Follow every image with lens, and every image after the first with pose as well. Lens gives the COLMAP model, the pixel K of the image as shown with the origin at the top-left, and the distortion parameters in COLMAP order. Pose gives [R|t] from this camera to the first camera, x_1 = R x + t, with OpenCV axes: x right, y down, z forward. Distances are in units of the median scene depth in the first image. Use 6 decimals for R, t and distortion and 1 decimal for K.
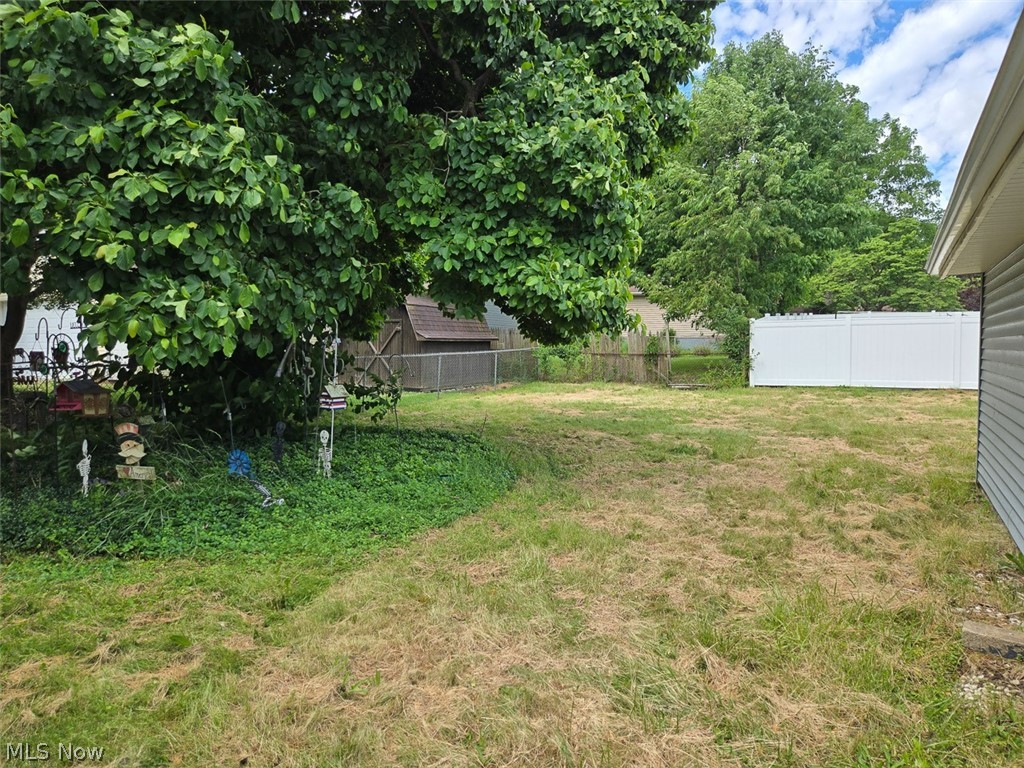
lens RADIAL K [[707.5, 0, 511.8], [0, 707.5, 370.6], [0, 0, 1]] dist [0.132082, -0.119822]
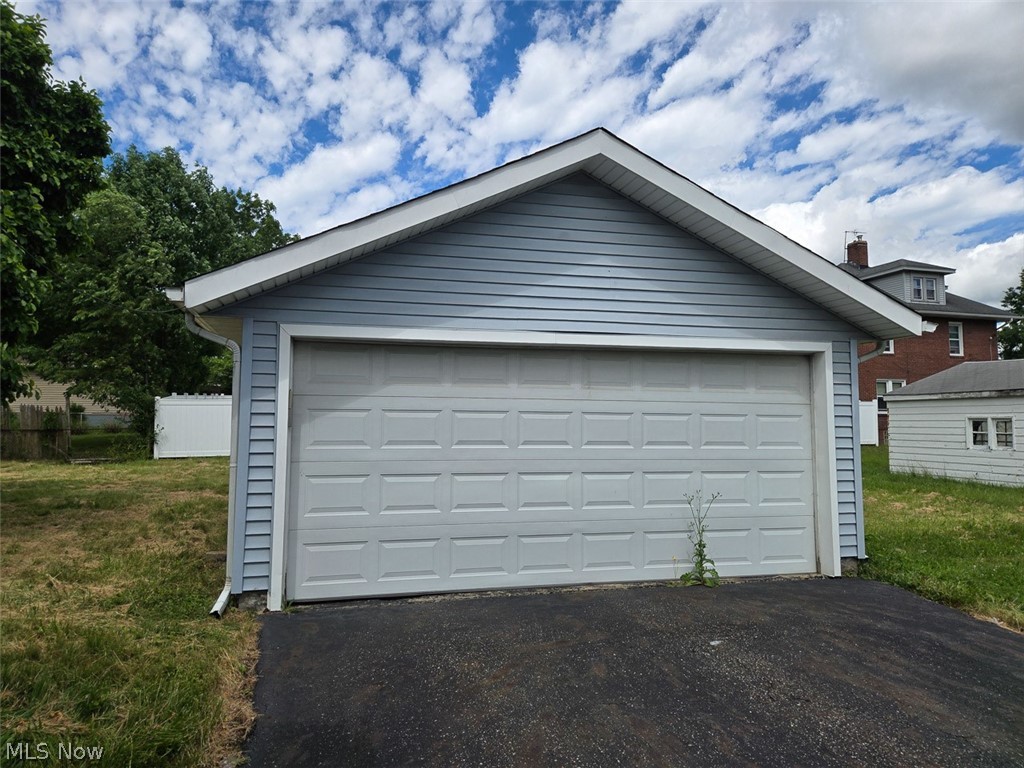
lens RADIAL K [[707.5, 0, 511.8], [0, 707.5, 370.6], [0, 0, 1]] dist [0.132082, -0.119822]
pose [[0.732718, 0.052627, 0.678495, -0.027003], [0.022560, 0.994579, -0.101506, 0.013011], [-0.680158, 0.089682, 0.727559, -0.190942]]
